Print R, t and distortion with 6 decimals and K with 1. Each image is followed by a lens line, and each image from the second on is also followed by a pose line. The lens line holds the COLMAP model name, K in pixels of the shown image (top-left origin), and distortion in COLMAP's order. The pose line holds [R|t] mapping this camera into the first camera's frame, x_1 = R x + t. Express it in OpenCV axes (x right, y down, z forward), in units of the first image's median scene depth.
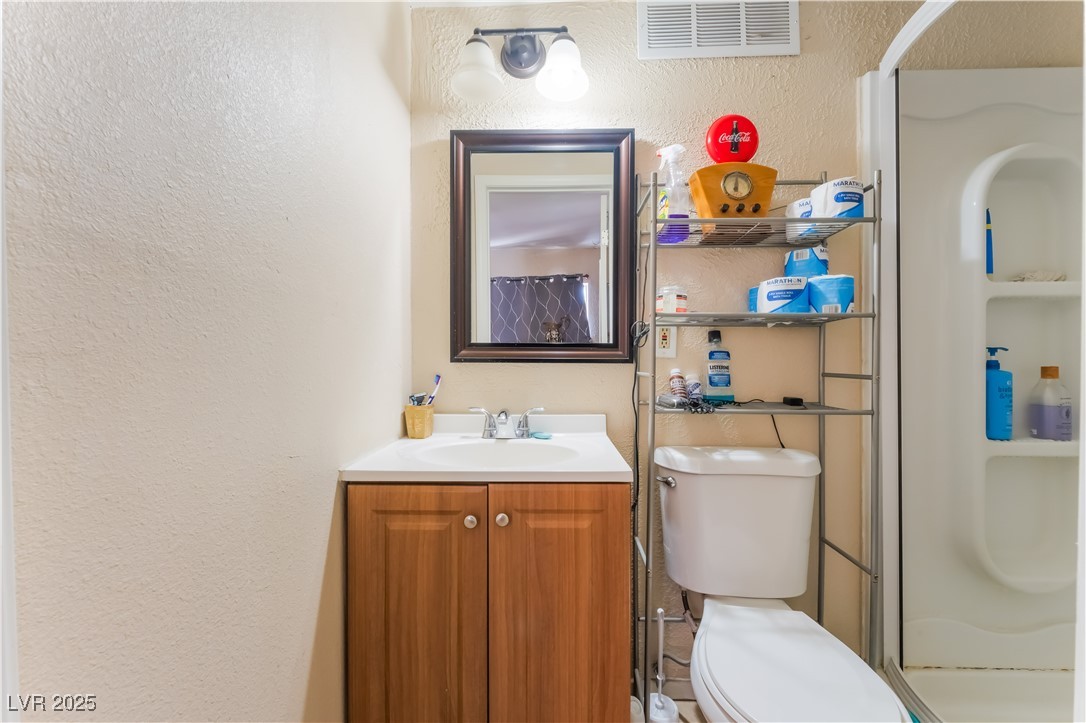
lens RADIAL K [[451.0, 0, 543.4], [0, 451.0, 364.7], [0, 0, 1]] dist [-0.004233, -0.000365]
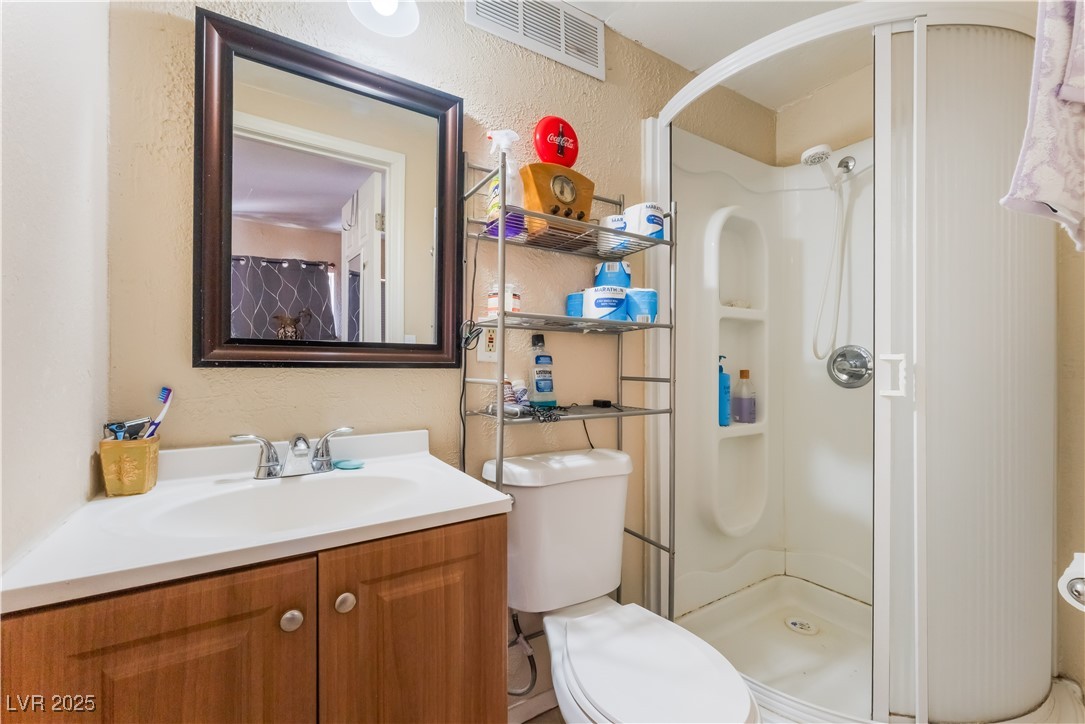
lens RADIAL K [[450.5, 0, 542.9], [0, 450.5, 365.2], [0, 0, 1]] dist [-0.004233, -0.000365]
pose [[0.826739, 0.001440, 0.562584, -0.163266], [0.001307, 0.999989, -0.004479, -0.005062], [-0.562584, 0.004439, 0.826728, 0.201168]]
